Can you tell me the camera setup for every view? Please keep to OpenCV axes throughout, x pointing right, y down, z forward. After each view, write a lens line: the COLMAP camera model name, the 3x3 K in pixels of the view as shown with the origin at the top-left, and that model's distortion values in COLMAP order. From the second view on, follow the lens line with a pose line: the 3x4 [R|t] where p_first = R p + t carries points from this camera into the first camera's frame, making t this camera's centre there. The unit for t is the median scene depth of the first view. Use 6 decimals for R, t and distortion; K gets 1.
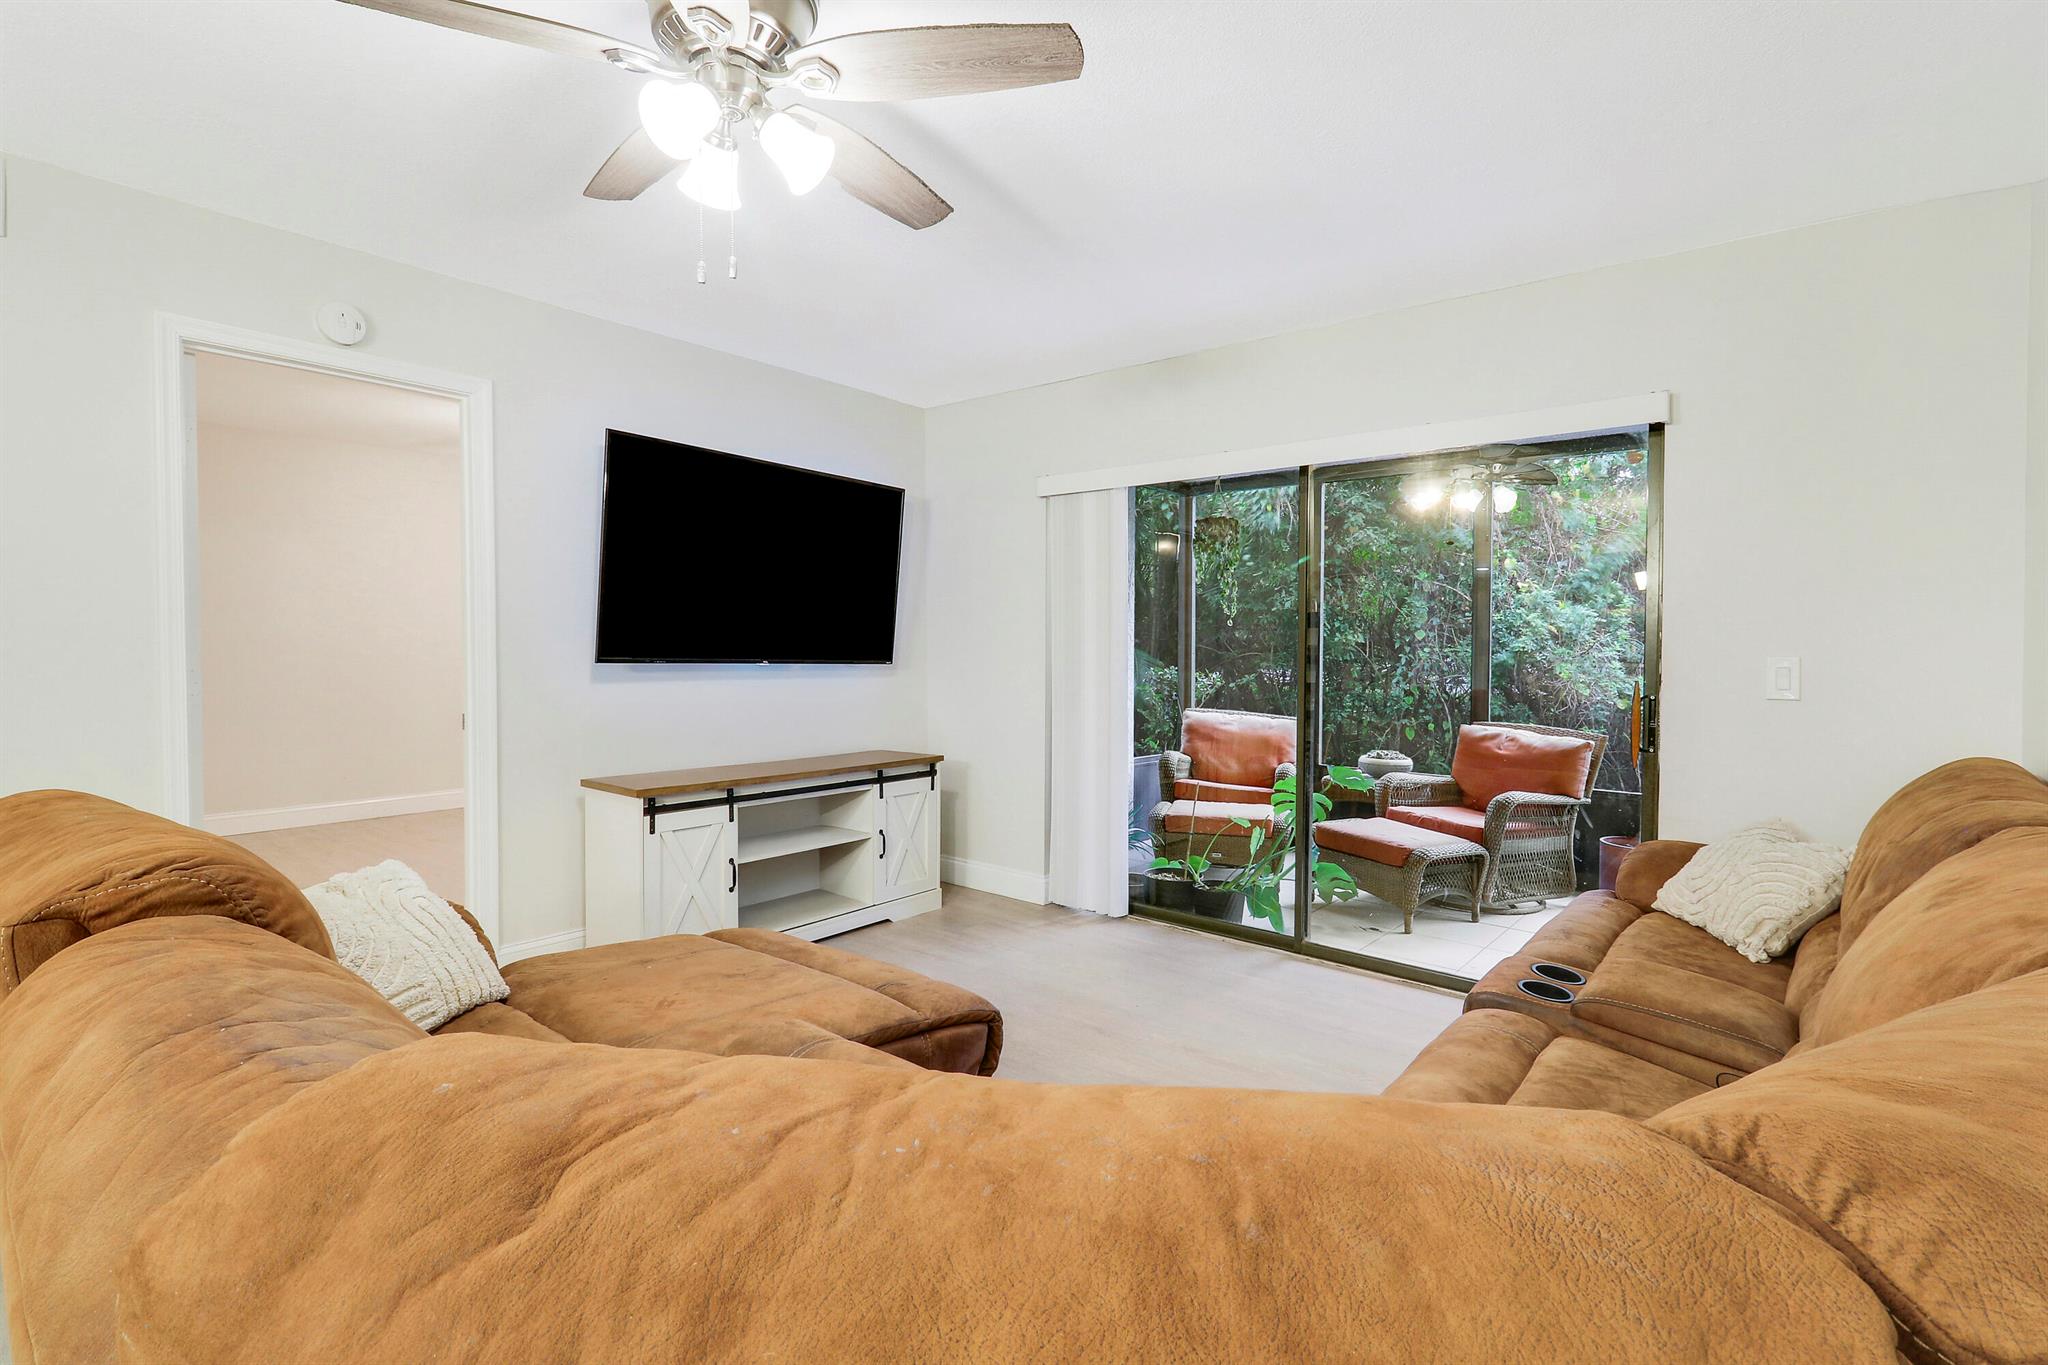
lens RADIAL K [[950.2, 0, 1038.3], [0, 950.2, 660.7], [0, 0, 1]] dist [0.004475, -0.010690]
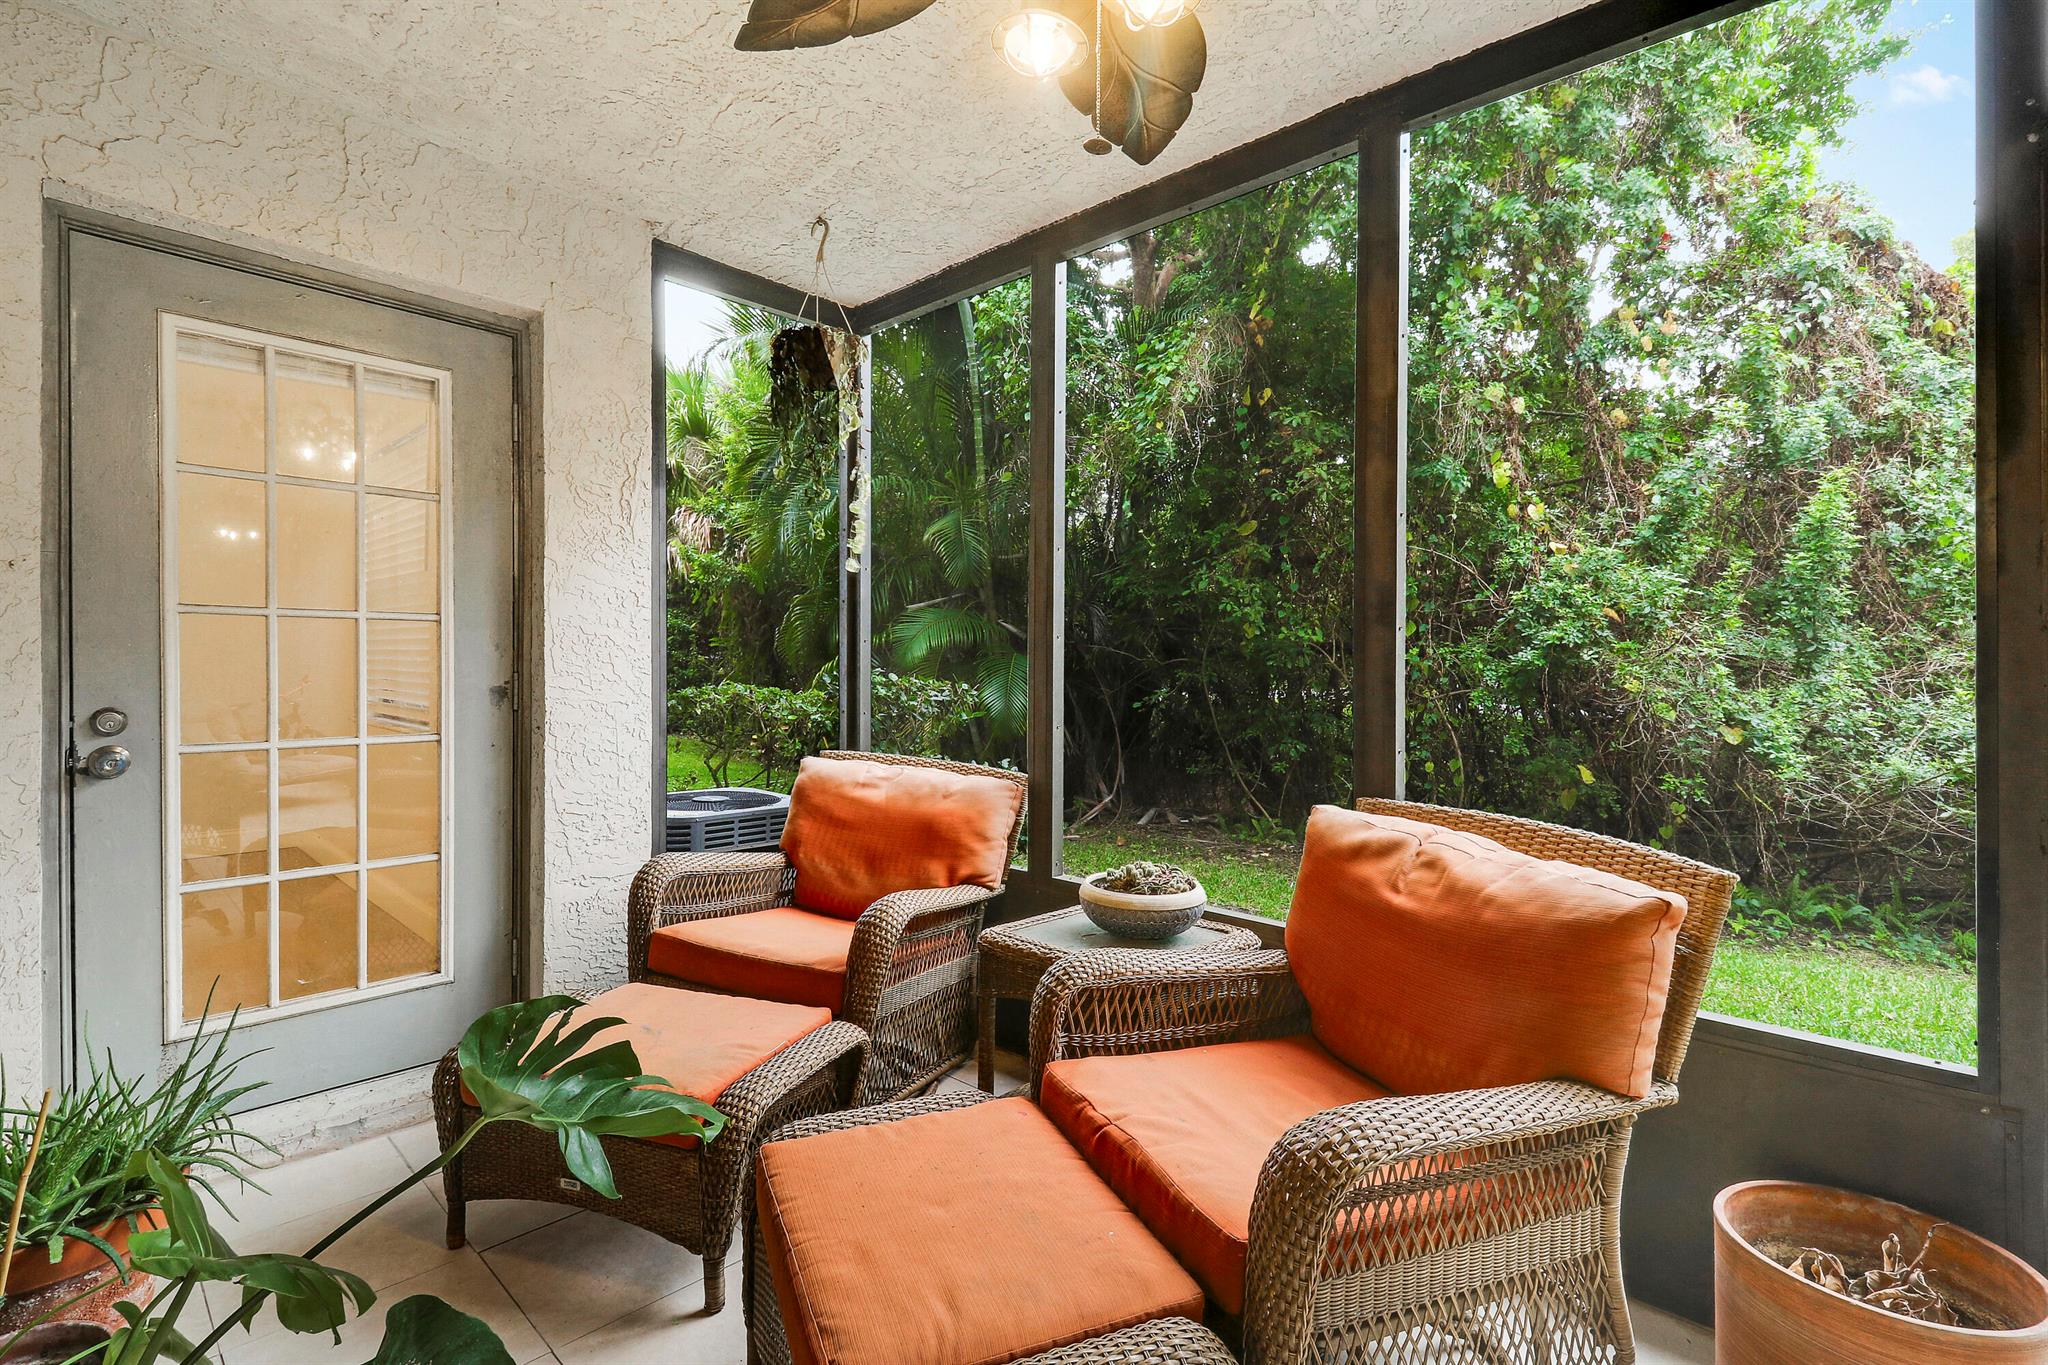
lens RADIAL K [[950.2, 0, 1043.2], [0, 950.2, 671.9], [0, 0, 1]] dist [0.004475, -0.010690]
pose [[0.998014, -0.003130, -0.062916, 0.448235], [0.002425, 0.999933, -0.011278, 0.022762], [0.062948, 0.011103, 0.997955, 0.768382]]
